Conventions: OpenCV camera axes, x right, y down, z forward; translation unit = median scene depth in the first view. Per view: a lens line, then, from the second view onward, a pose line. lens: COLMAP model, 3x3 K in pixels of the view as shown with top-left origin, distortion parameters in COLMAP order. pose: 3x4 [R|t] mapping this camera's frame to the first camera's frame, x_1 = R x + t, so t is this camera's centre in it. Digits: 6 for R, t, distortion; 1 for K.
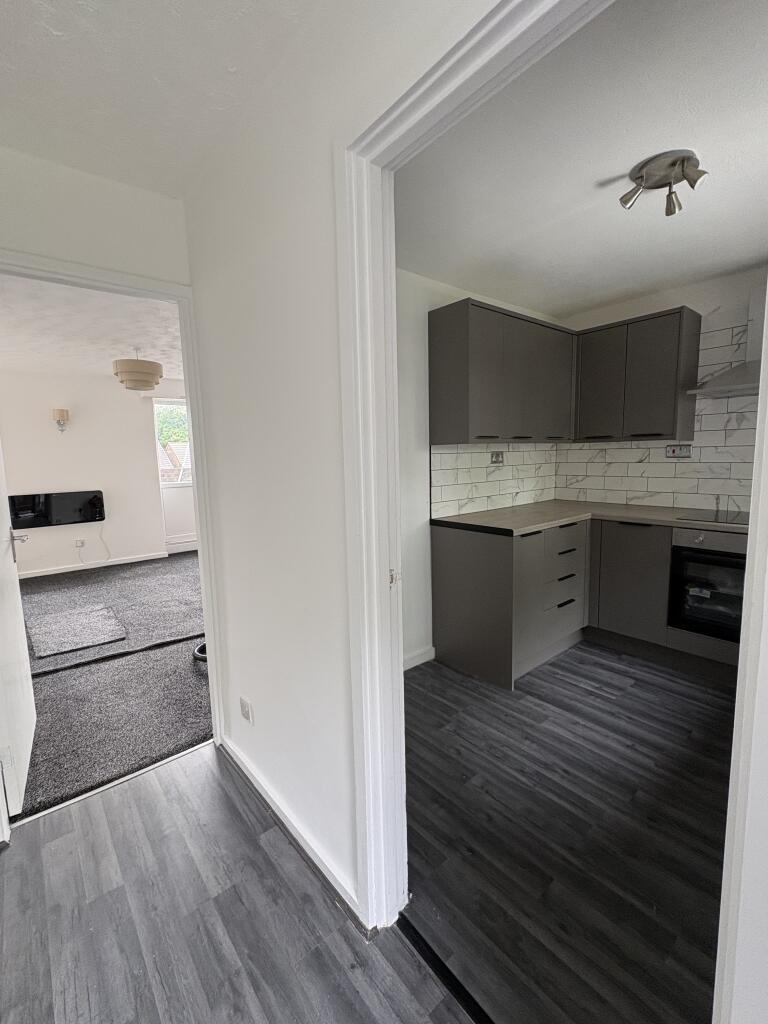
lens RADIAL K [[451.4, 0, 381.5], [0, 451.4, 510.9], [0, 0, 1]] dist [0.006209, -0.001346]
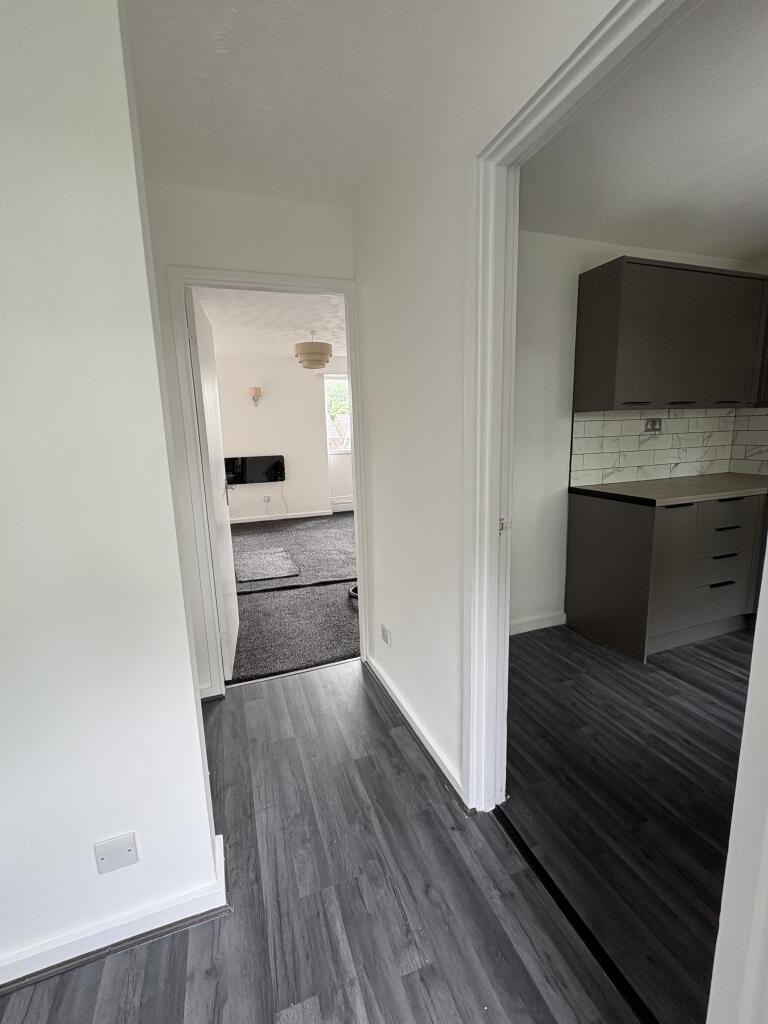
lens RADIAL K [[451.4, 0, 383.4], [0, 451.4, 511.1], [0, 0, 1]] dist [0.006209, -0.001346]
pose [[0.944641, 0.057028, -0.323112, 0.050889], [-0.036157, 0.996875, 0.070238, 0.017538], [0.326107, -0.054667, 0.943751, -0.096124]]
